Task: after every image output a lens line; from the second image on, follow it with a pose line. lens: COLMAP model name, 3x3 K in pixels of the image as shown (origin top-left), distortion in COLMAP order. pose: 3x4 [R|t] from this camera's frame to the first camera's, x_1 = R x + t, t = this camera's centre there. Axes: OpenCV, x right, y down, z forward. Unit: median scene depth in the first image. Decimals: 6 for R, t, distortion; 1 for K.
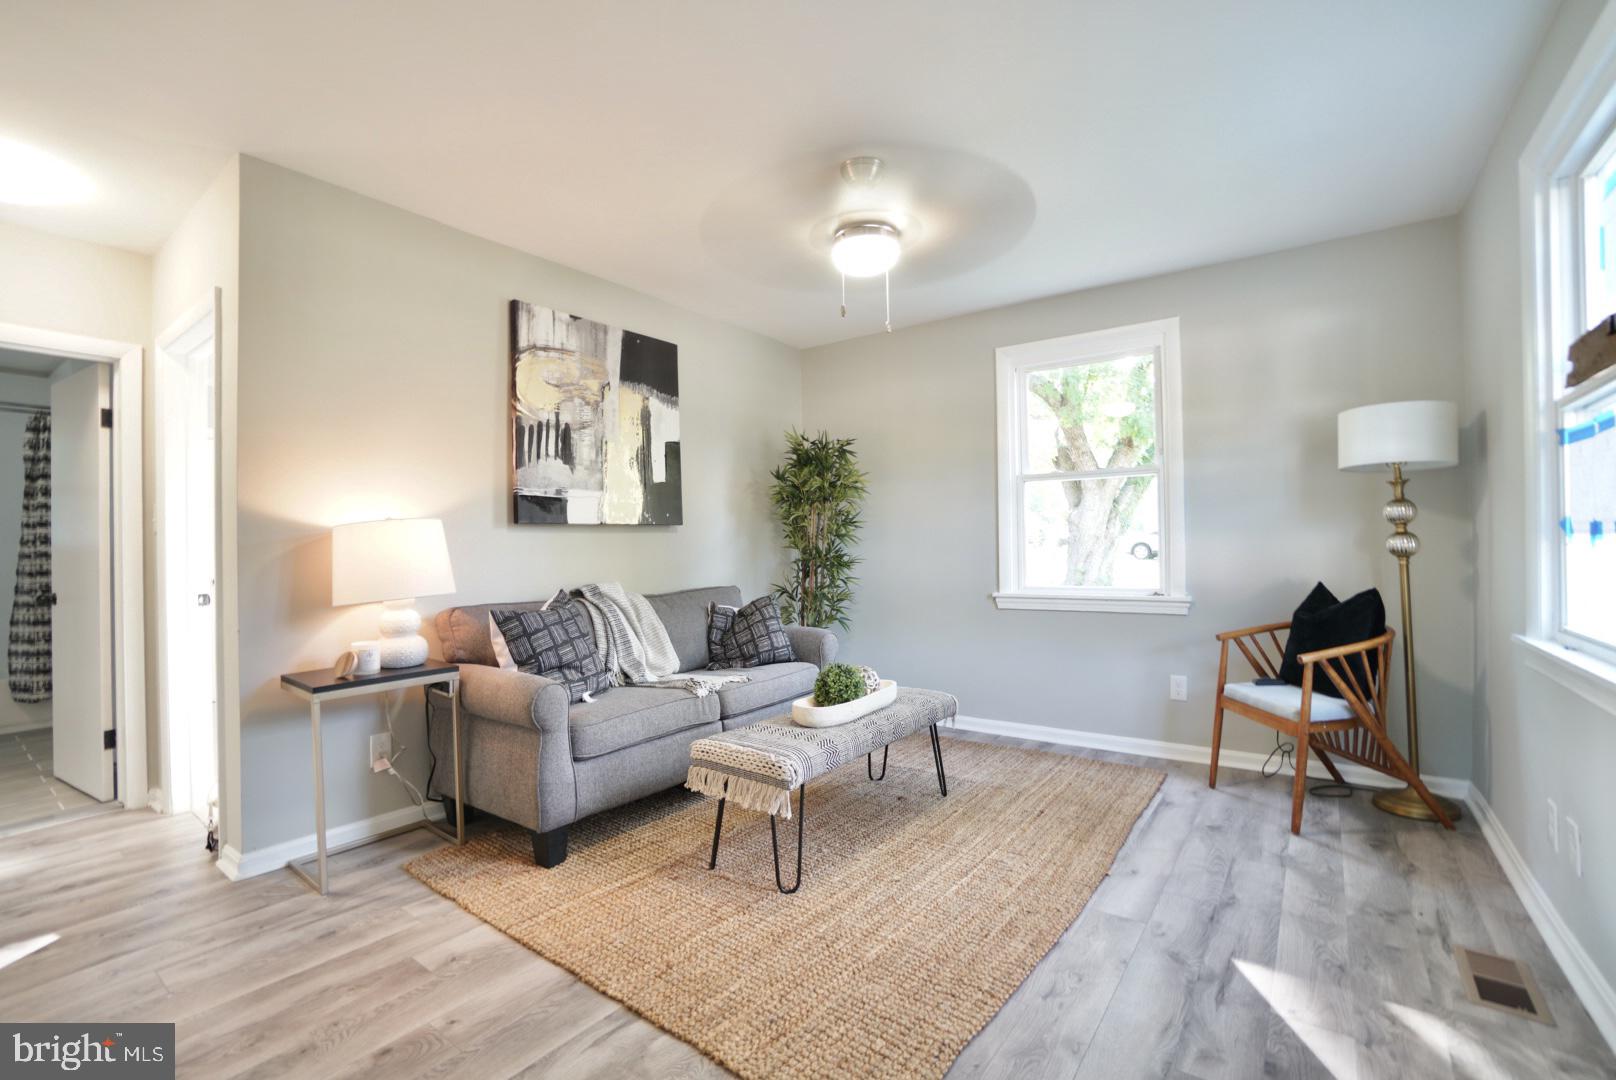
lens RADIAL K [[721.2, 0, 801.9], [0, 721.2, 543.3], [0, 0, 1]] dist [-0.048660, 0.017523]
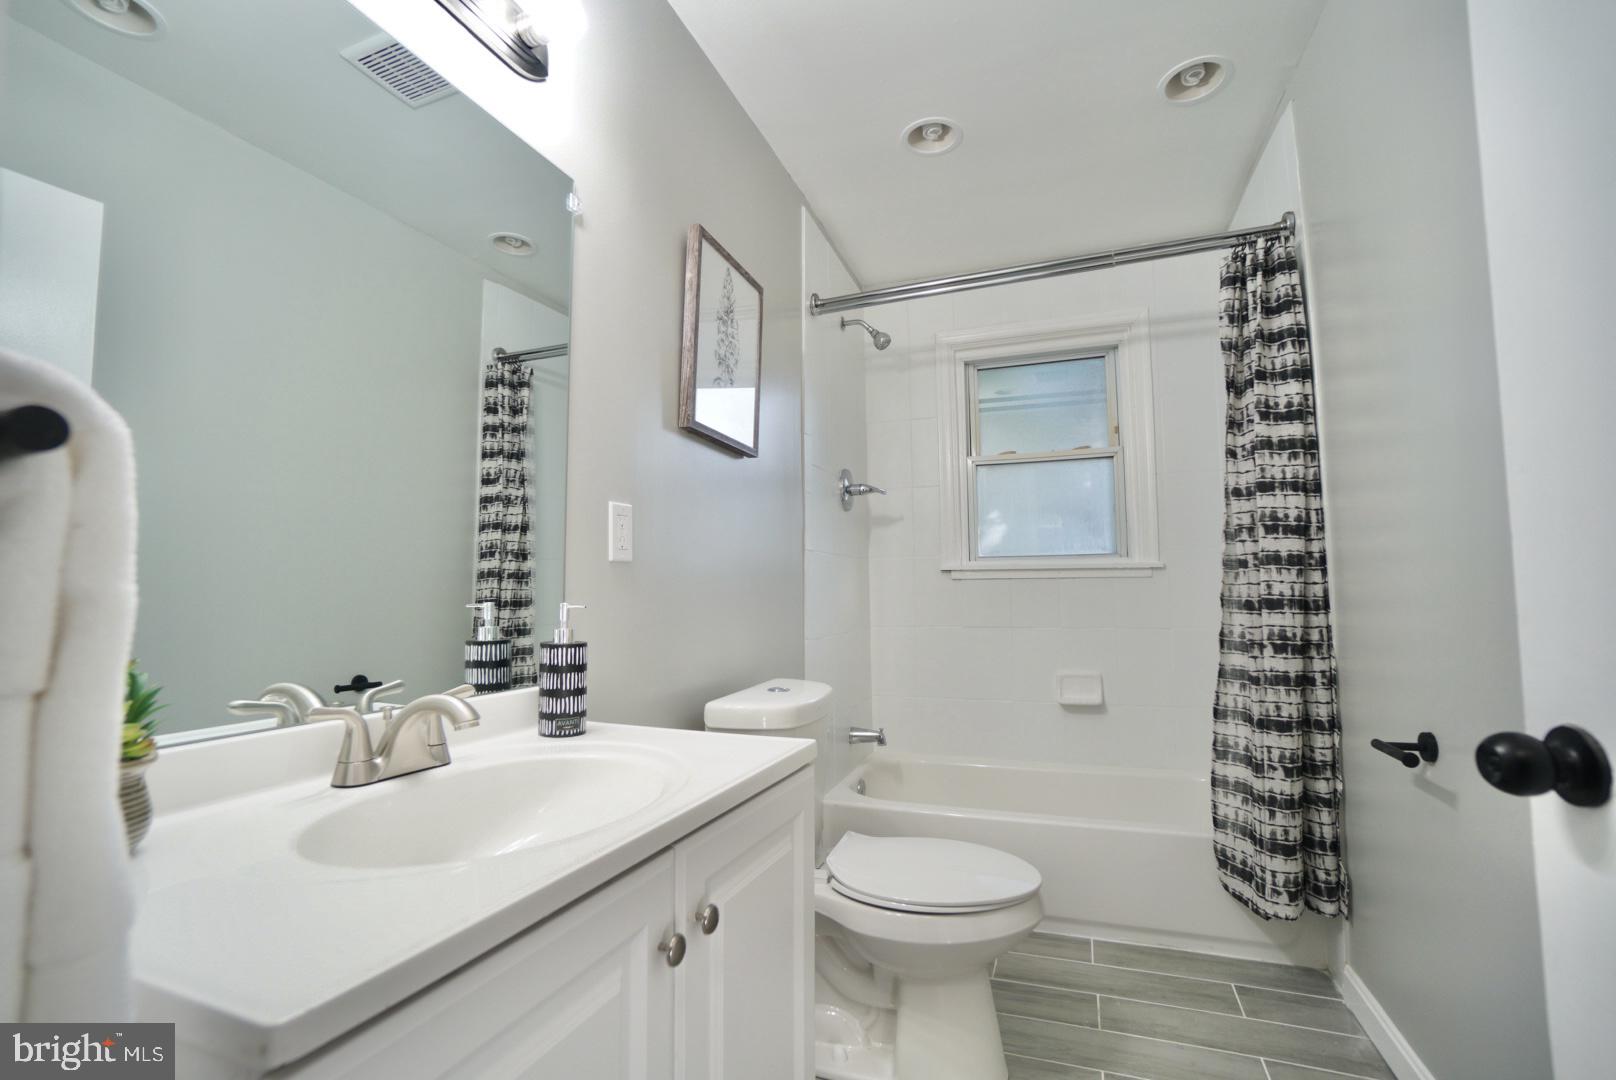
lens RADIAL K [[705.4, 0, 800.9], [0, 705.4, 536.0], [0, 0, 1]] dist [-0.071660, 0.025199]
pose [[0.273956, -0.065936, -0.959479, -0.774149], [0.006678, 0.997753, -0.066659, 0.028151], [0.961719, 0.011854, 0.273781, 0.620024]]
